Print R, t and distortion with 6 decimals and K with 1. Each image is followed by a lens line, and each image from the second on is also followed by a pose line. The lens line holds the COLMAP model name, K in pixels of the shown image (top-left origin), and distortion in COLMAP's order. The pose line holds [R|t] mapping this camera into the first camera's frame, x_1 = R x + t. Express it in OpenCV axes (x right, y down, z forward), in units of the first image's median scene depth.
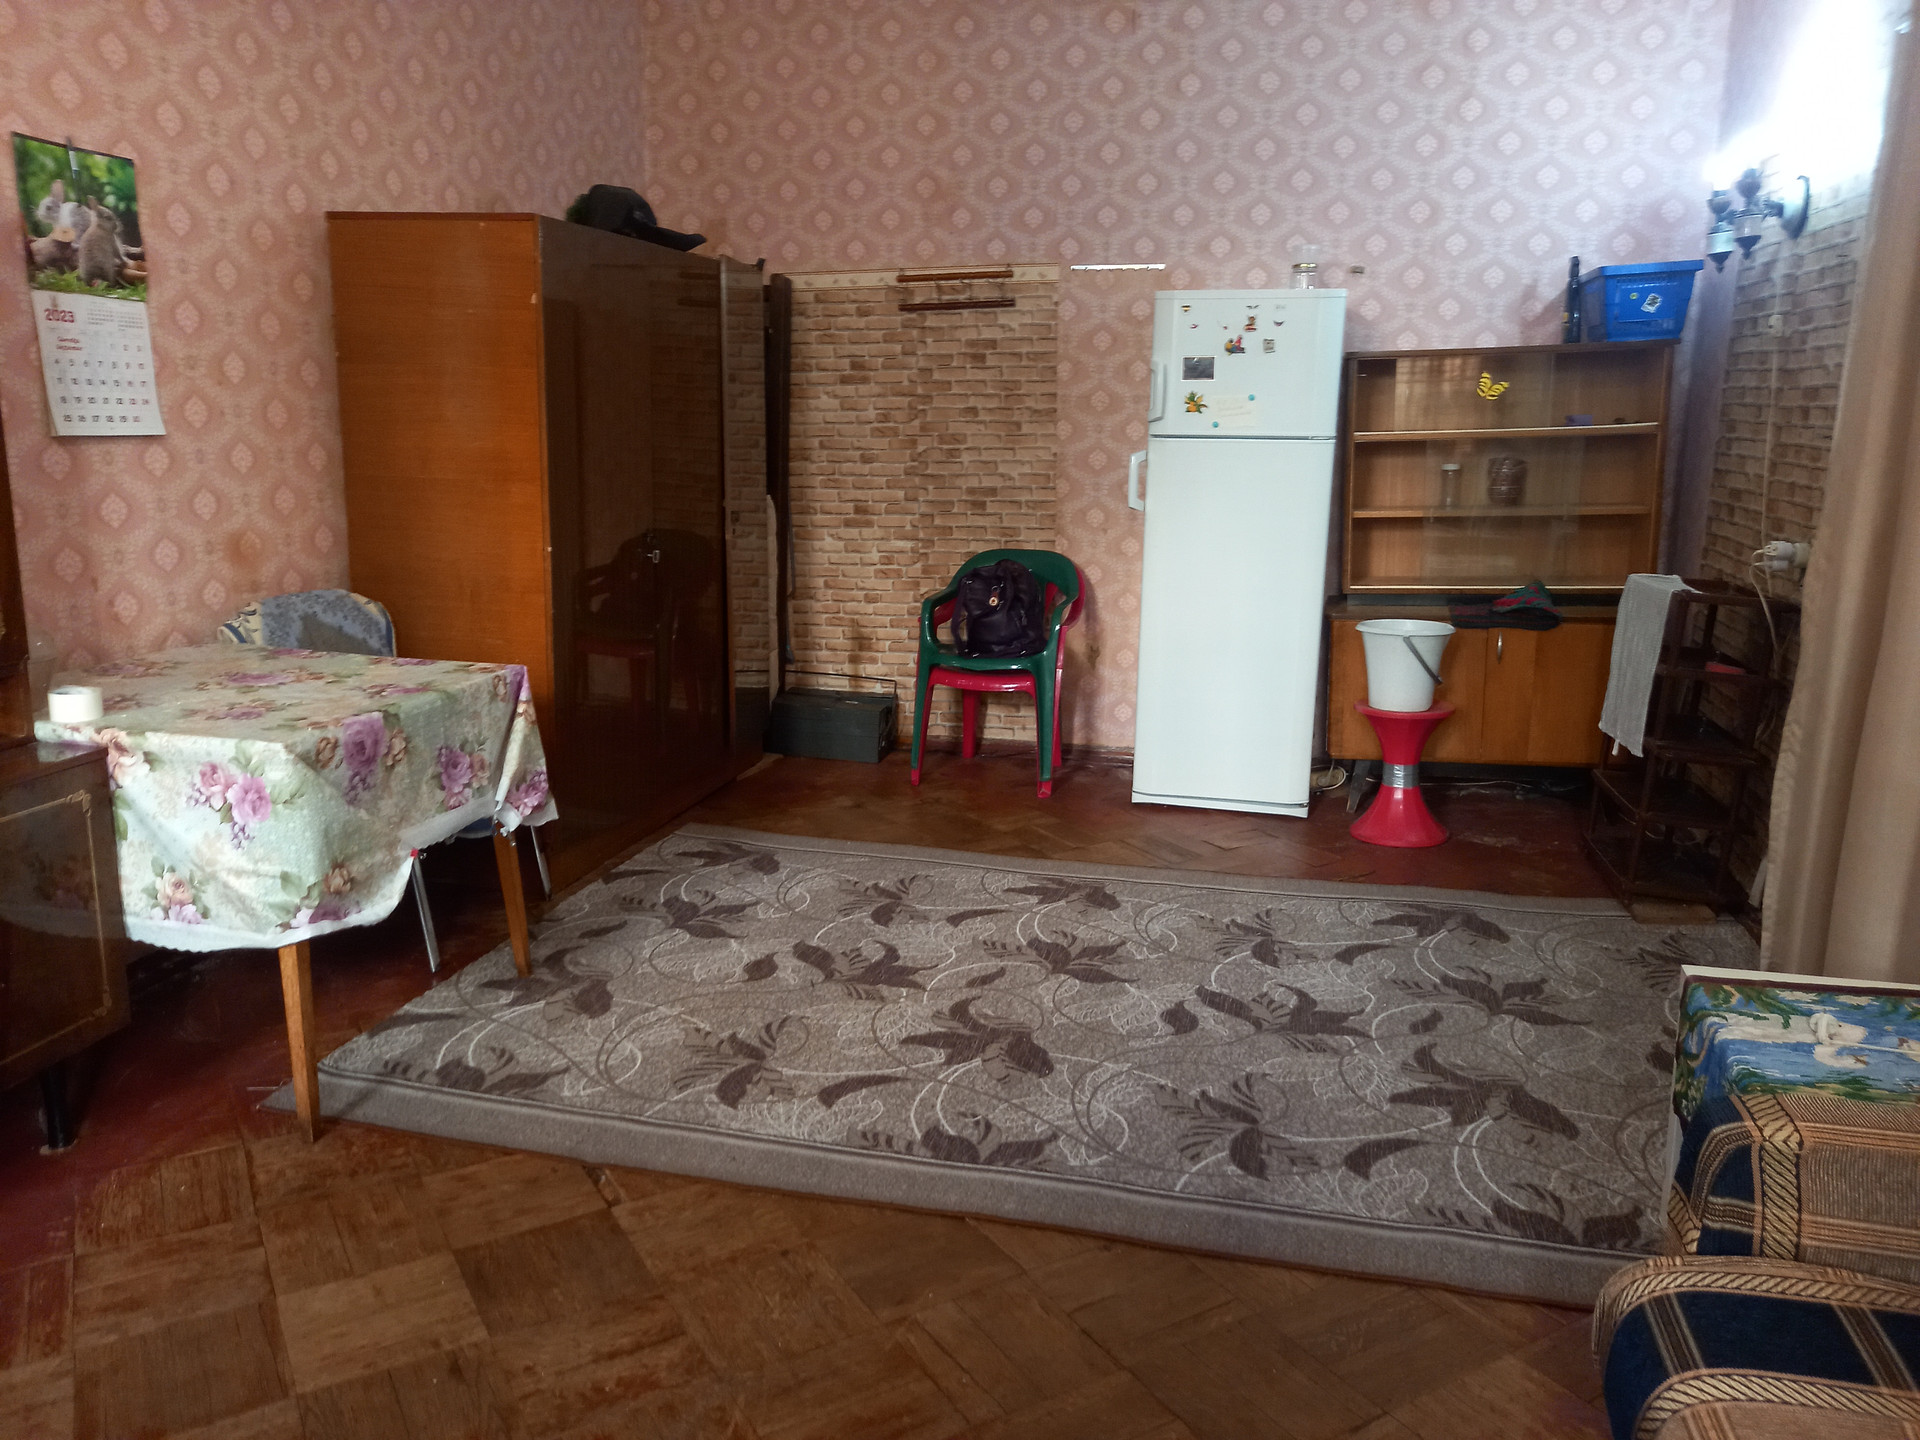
lens RADIAL K [[1390.3, 0, 956.0], [0, 1390.3, 721.7], [0, 0, 1]] dist [0.059383, -0.074588]
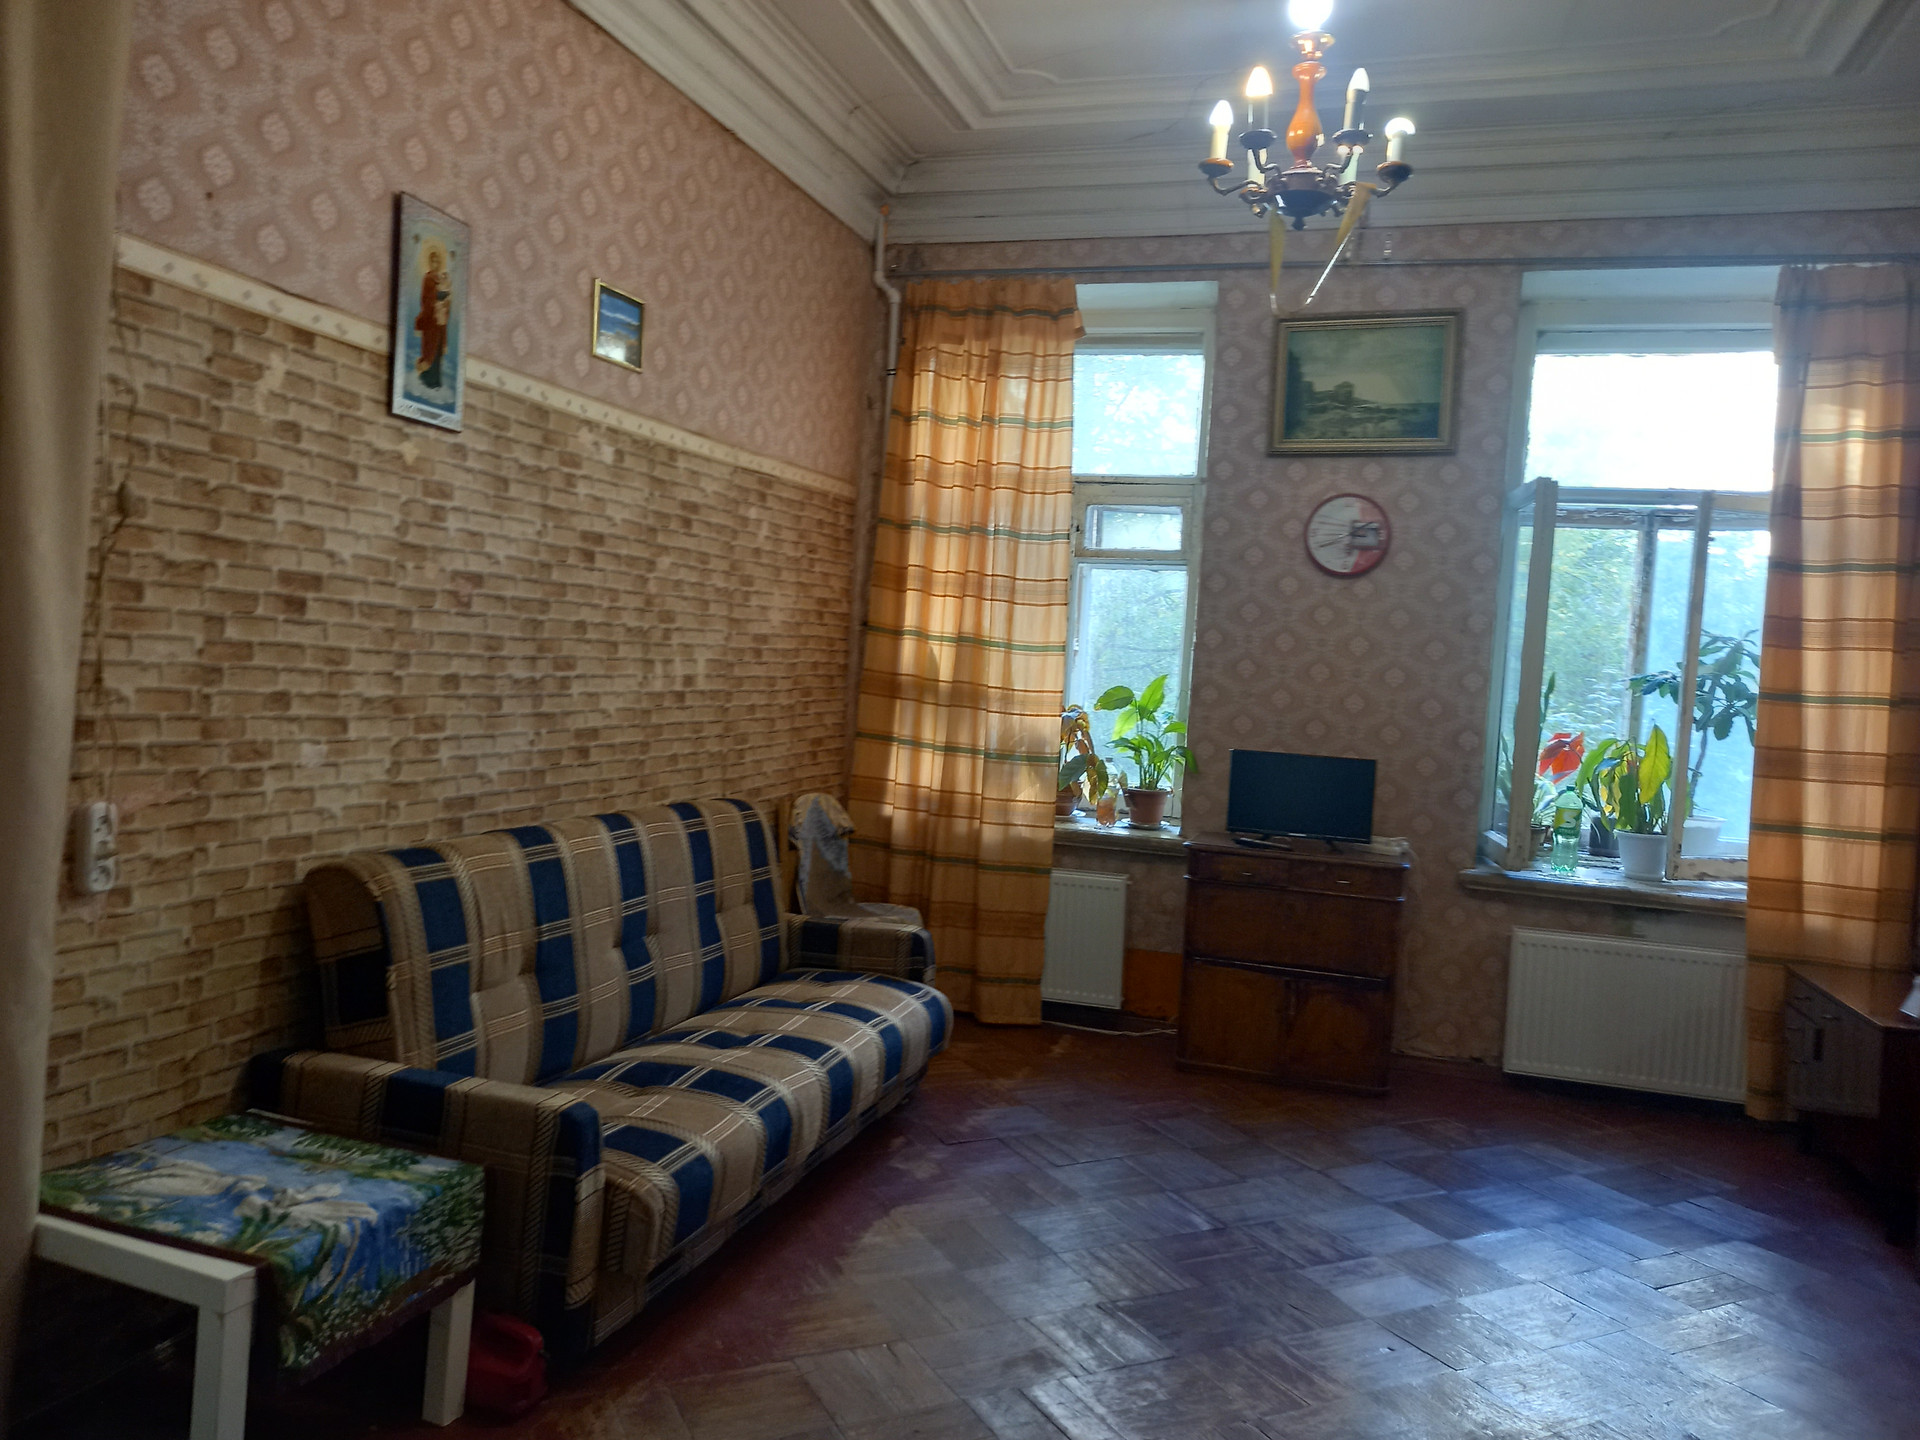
lens RADIAL K [[1405.1, 0, 951.0], [0, 1405.1, 713.1], [0, 0, 1]] dist [0.078579, -0.091692]
pose [[-0.994315, -0.070312, 0.079960, 0.011338], [-0.049774, 0.970790, 0.234710, -0.241316], [-0.094127, 0.229396, -0.968771, 1.040876]]
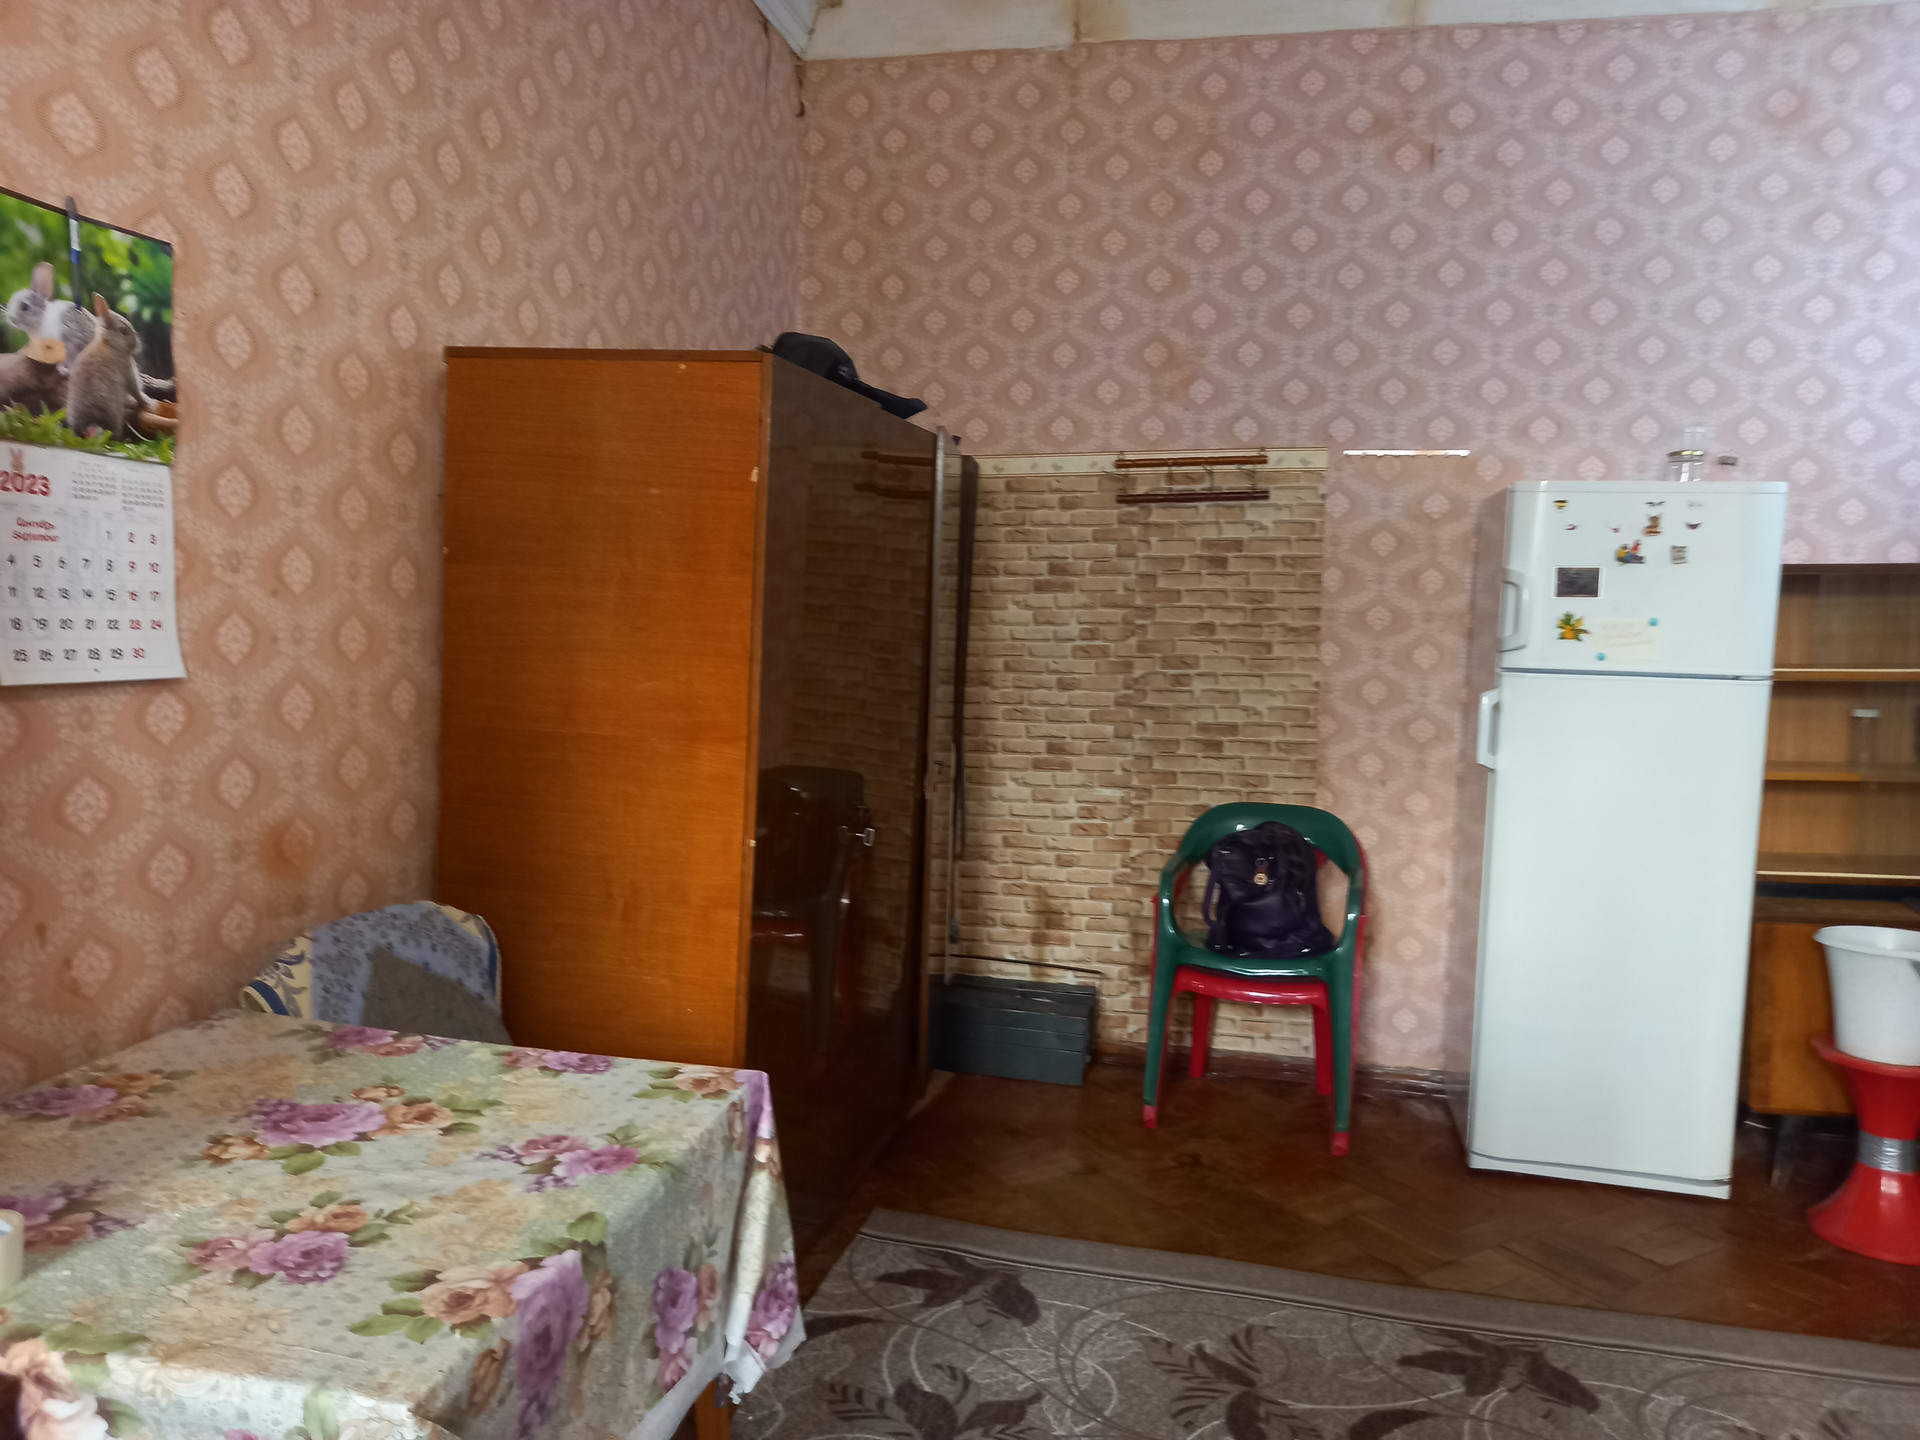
lens RADIAL K [[1398.4, 0, 957.1], [0, 1398.4, 719.1], [0, 0, 1]] dist [0.059537, -0.066323]
pose [[0.999779, 0.013873, 0.015775, -0.195611], [-0.011592, 0.990573, -0.136493, -0.087940], [-0.017519, 0.136280, 0.990515, 0.321666]]
